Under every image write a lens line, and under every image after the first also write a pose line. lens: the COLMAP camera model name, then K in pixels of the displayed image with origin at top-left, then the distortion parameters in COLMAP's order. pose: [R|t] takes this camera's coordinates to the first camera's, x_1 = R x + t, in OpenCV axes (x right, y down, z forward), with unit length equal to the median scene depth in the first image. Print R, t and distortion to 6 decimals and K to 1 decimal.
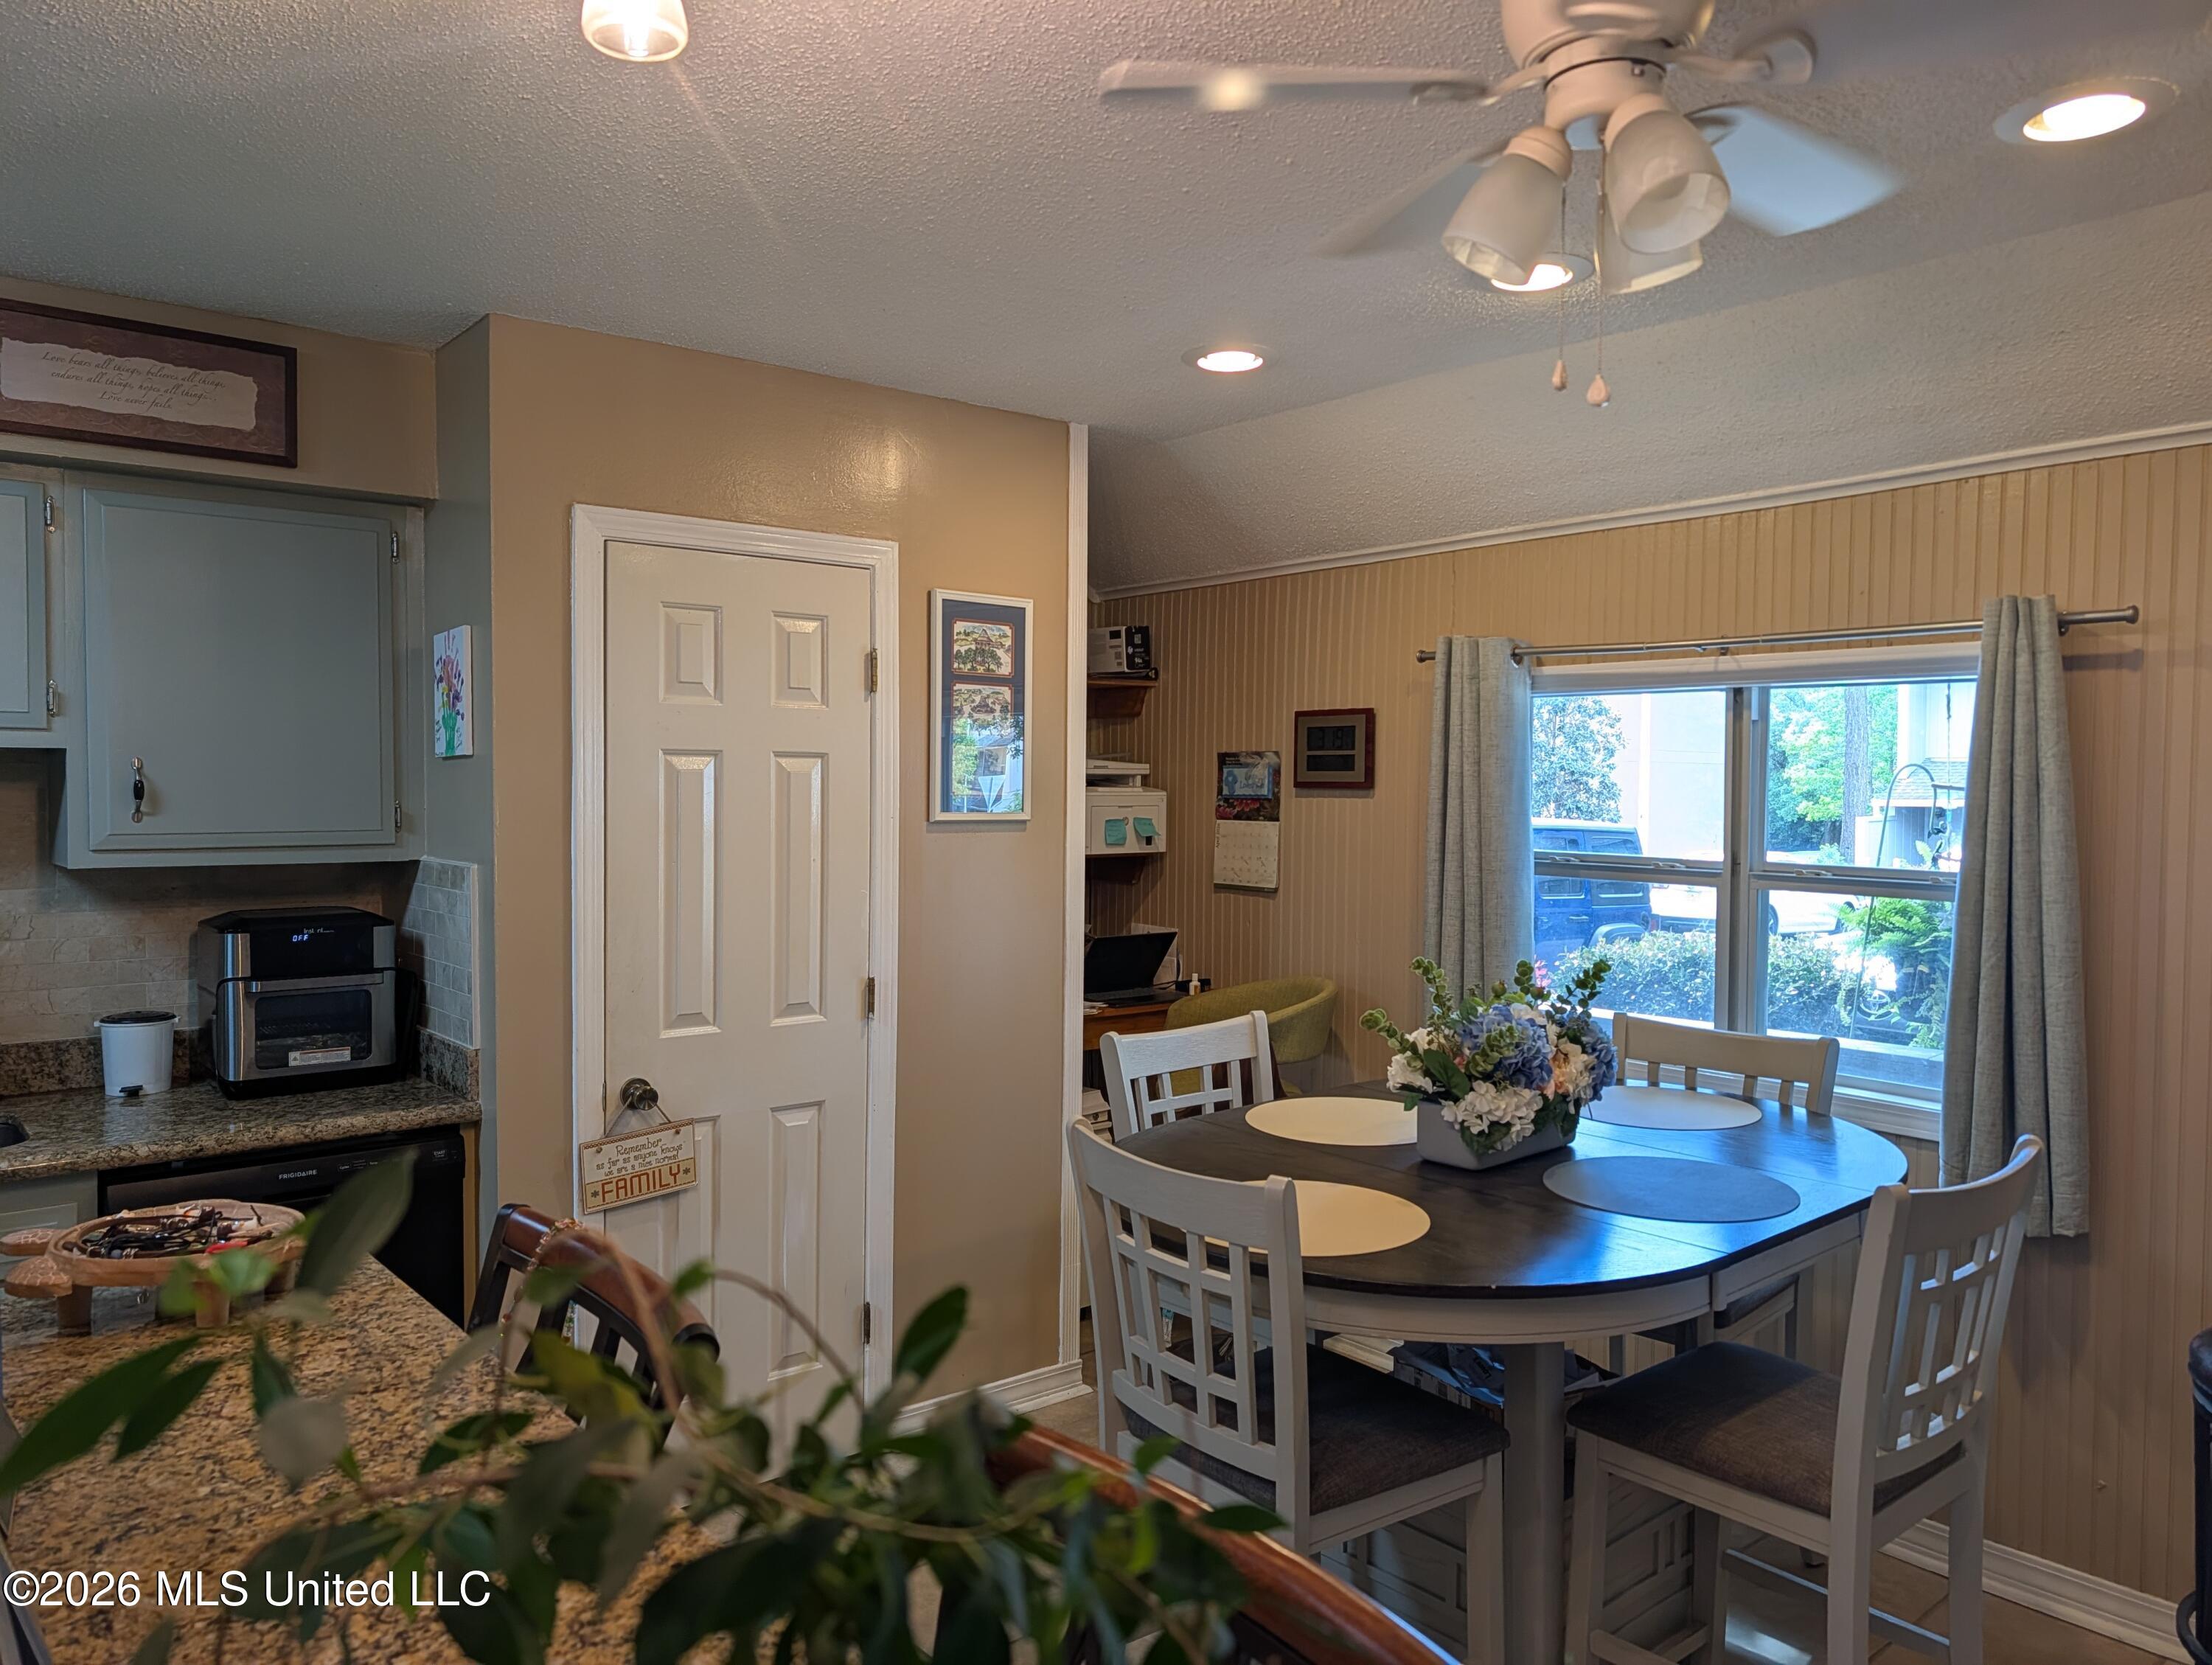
lens RADIAL K [[1572.3, 0, 1109.3], [0, 1572.3, 832.0], [0, 0, 1]] dist [0.028324, -0.020836]
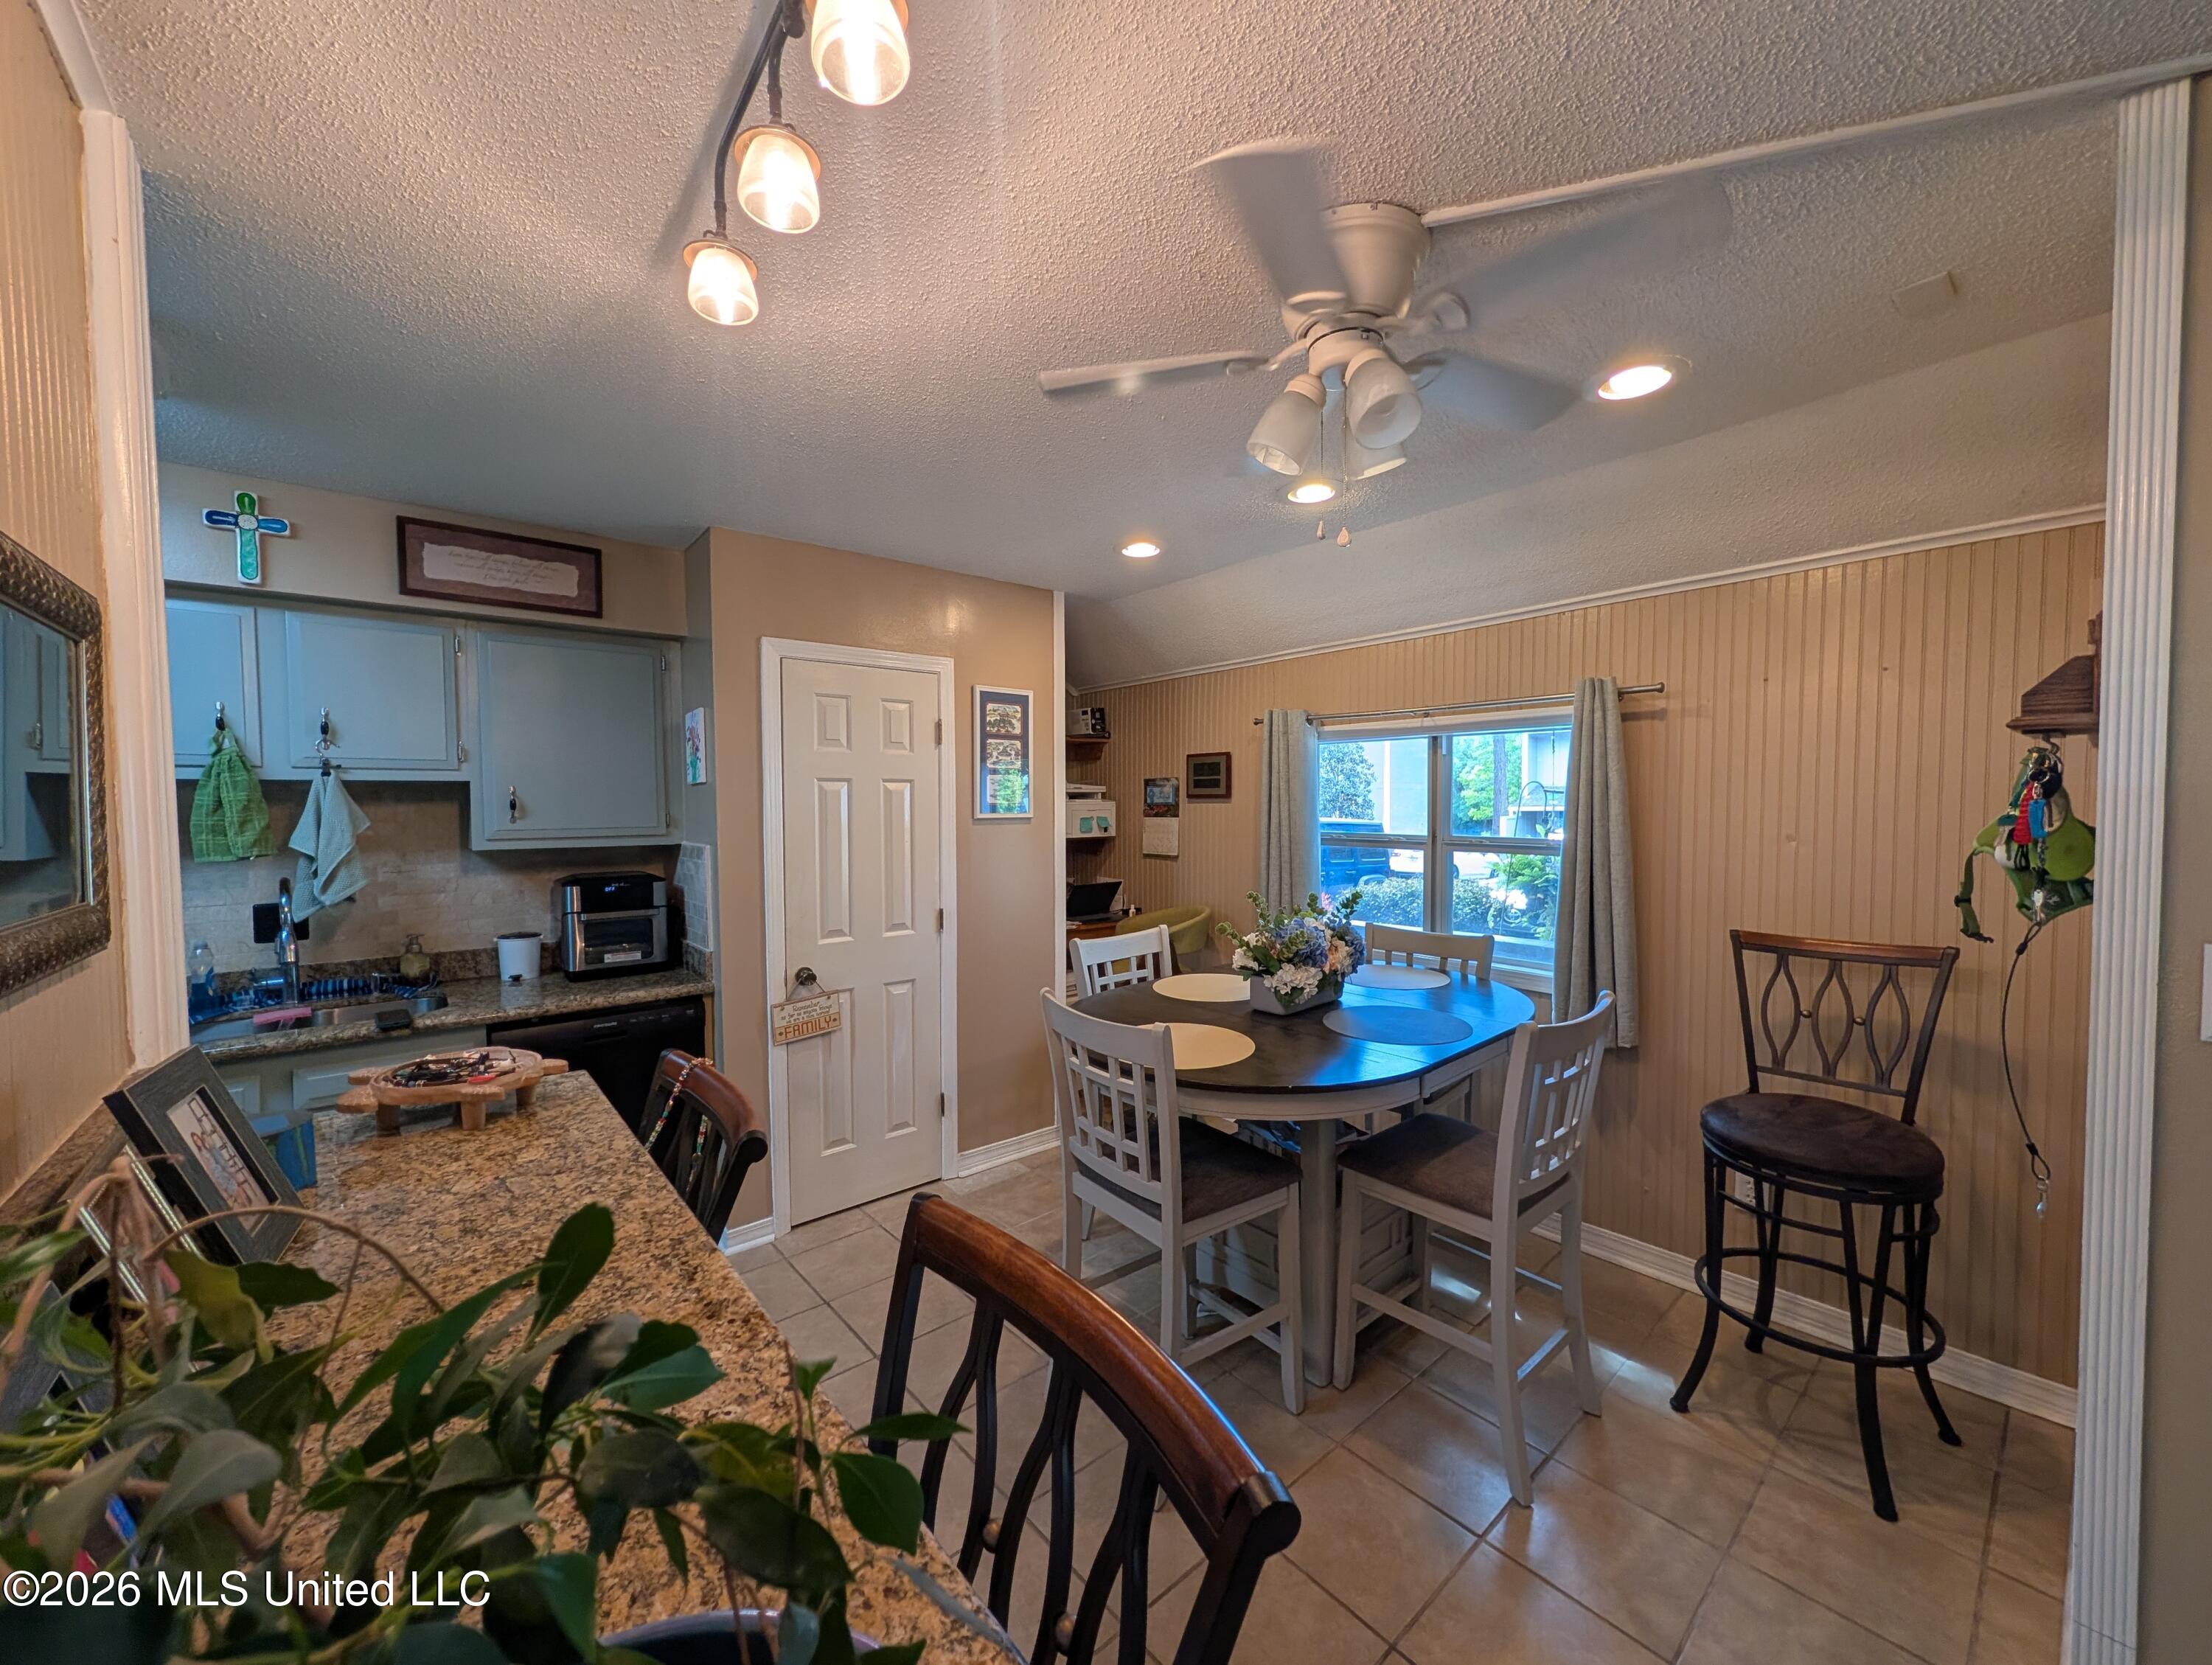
lens RADIAL K [[853.8, 0, 1098.6], [0, 853.8, 834.7], [0, 0, 1]] dist [-0.000142, 0.000414]
pose [[0.999920, -0.012579, 0.000916, 0.027879], [0.012574, 0.999903, 0.006040, 0.009003], [-0.000991, -0.006028, 0.999981, 0.064299]]
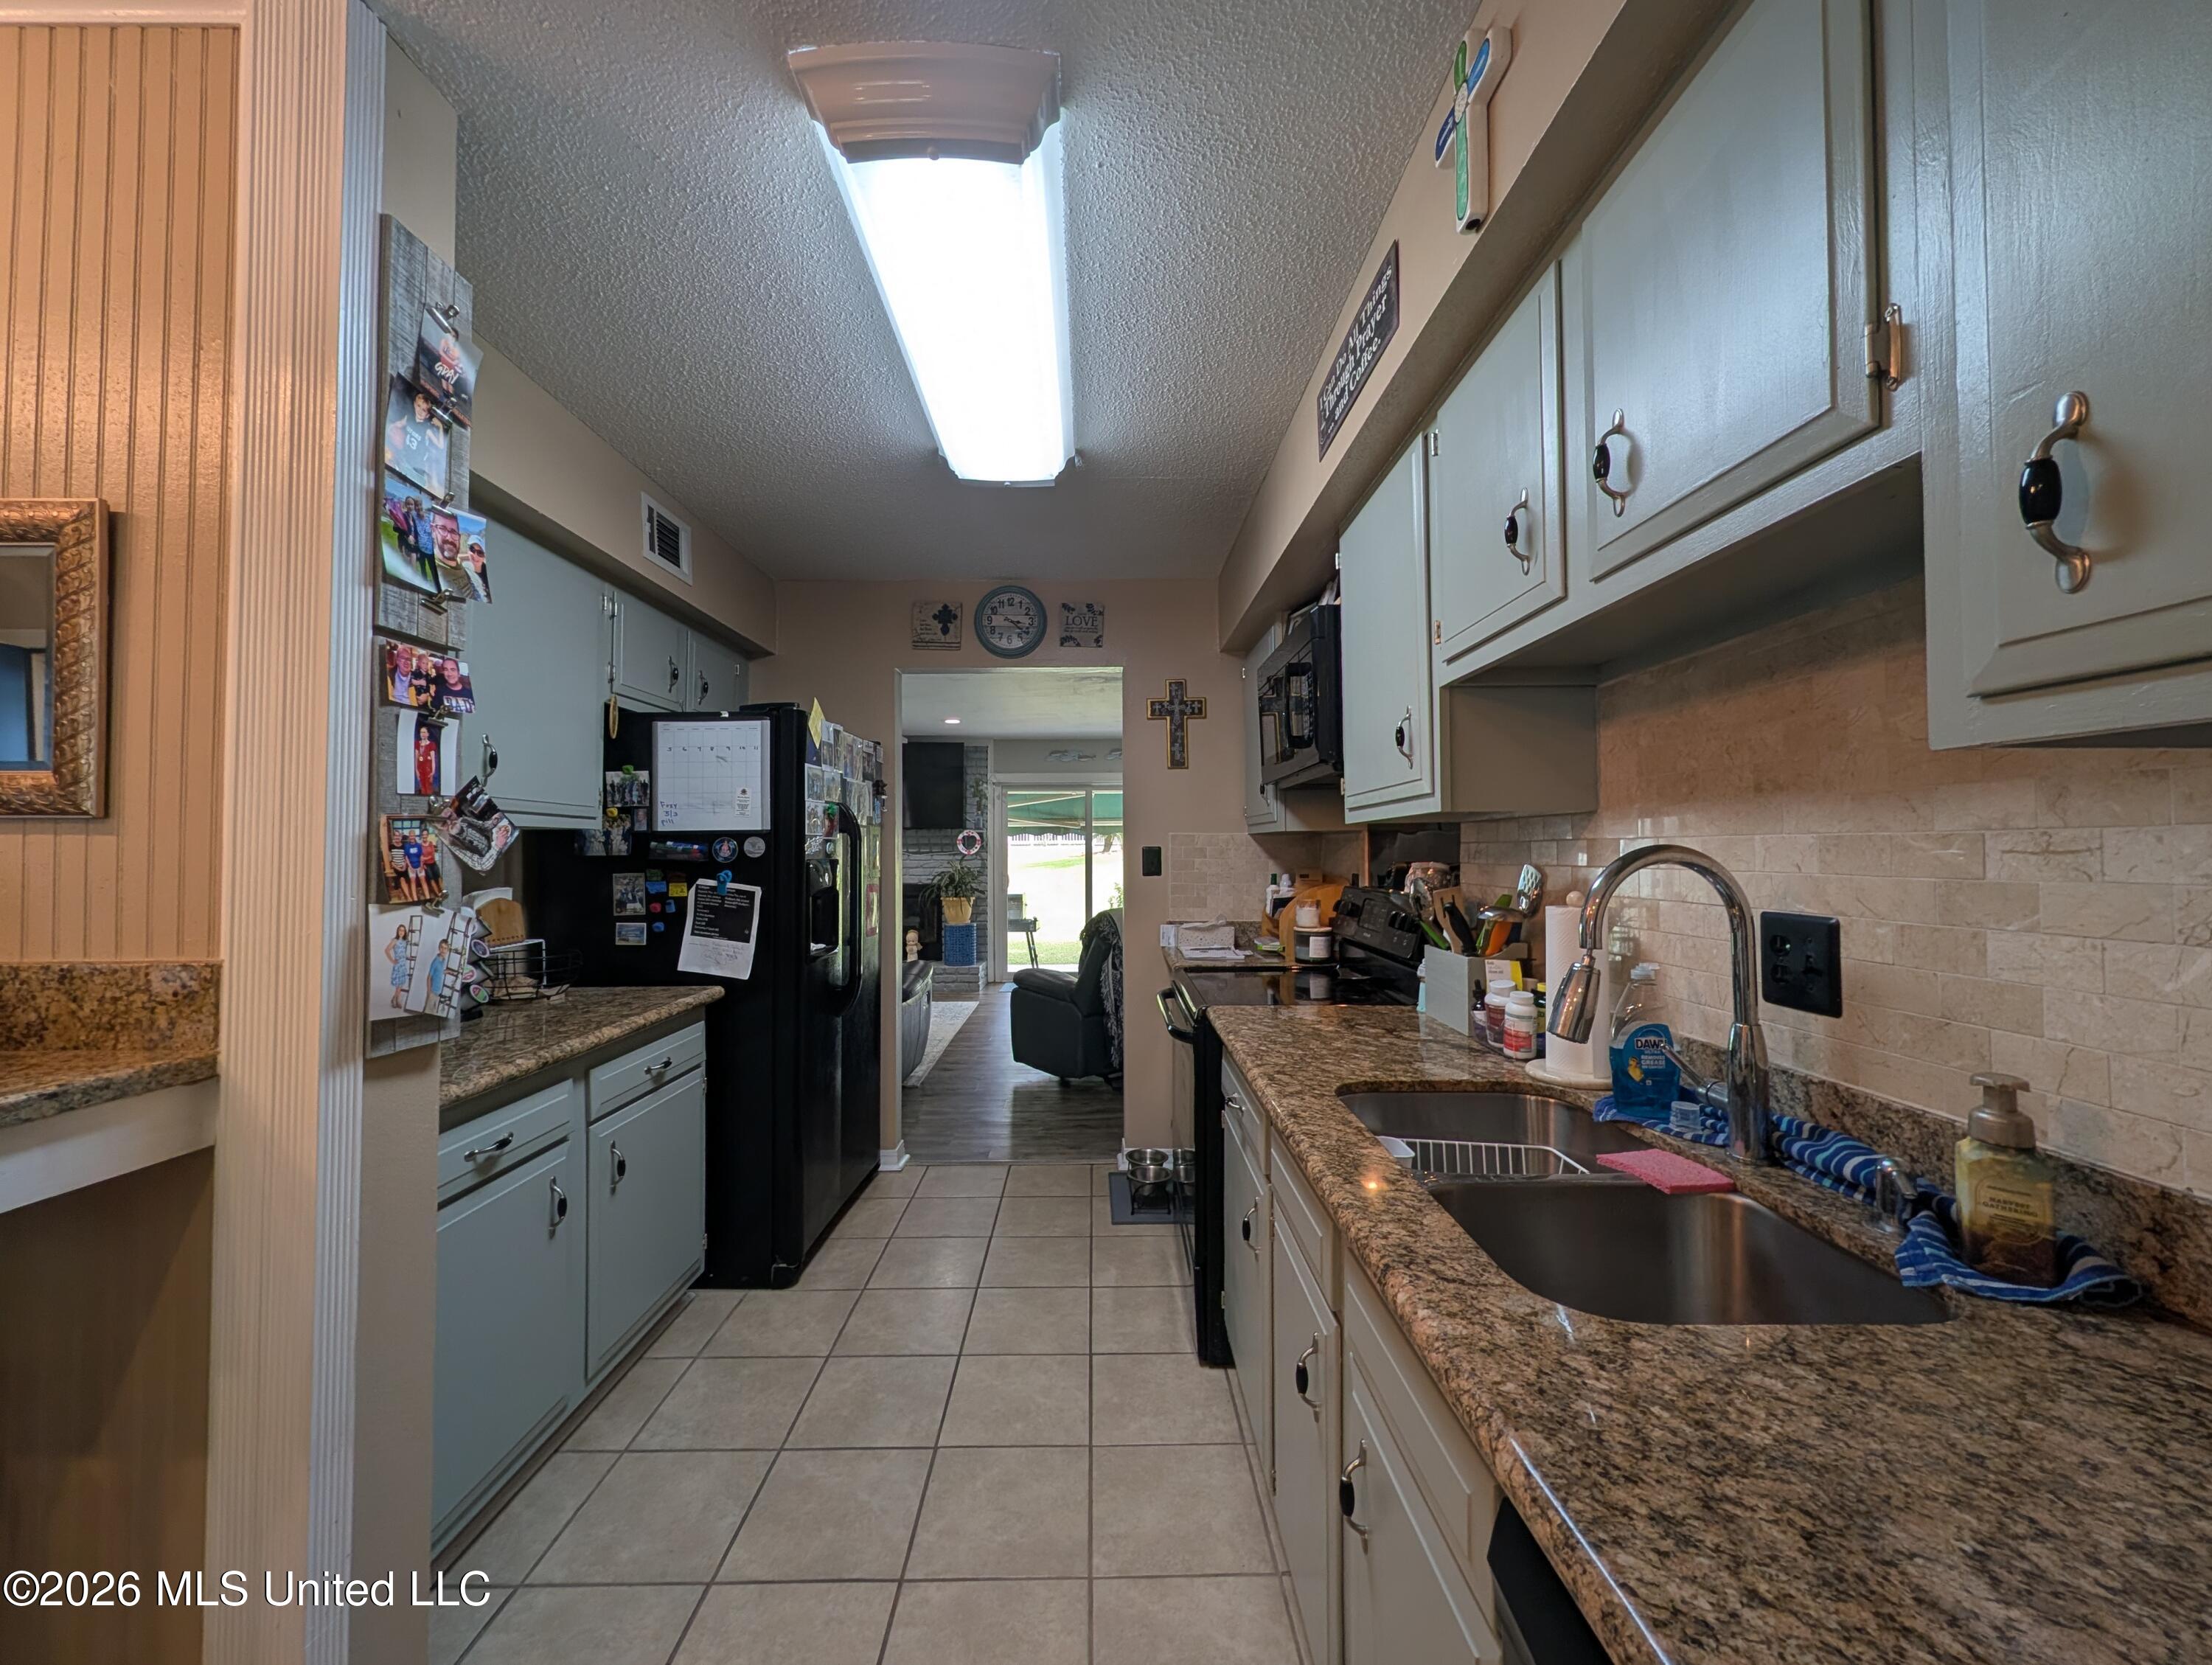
lens RADIAL K [[853.8, 0, 1098.9], [0, 853.8, 830.1], [0, 0, 1]] dist [-0.000142, 0.000414]
pose [[-0.646312, -0.020555, -0.762797, -0.359411], [-0.024088, 0.999689, -0.006528, 0.049425], [0.762693, 0.014155, -0.646606, 0.980347]]
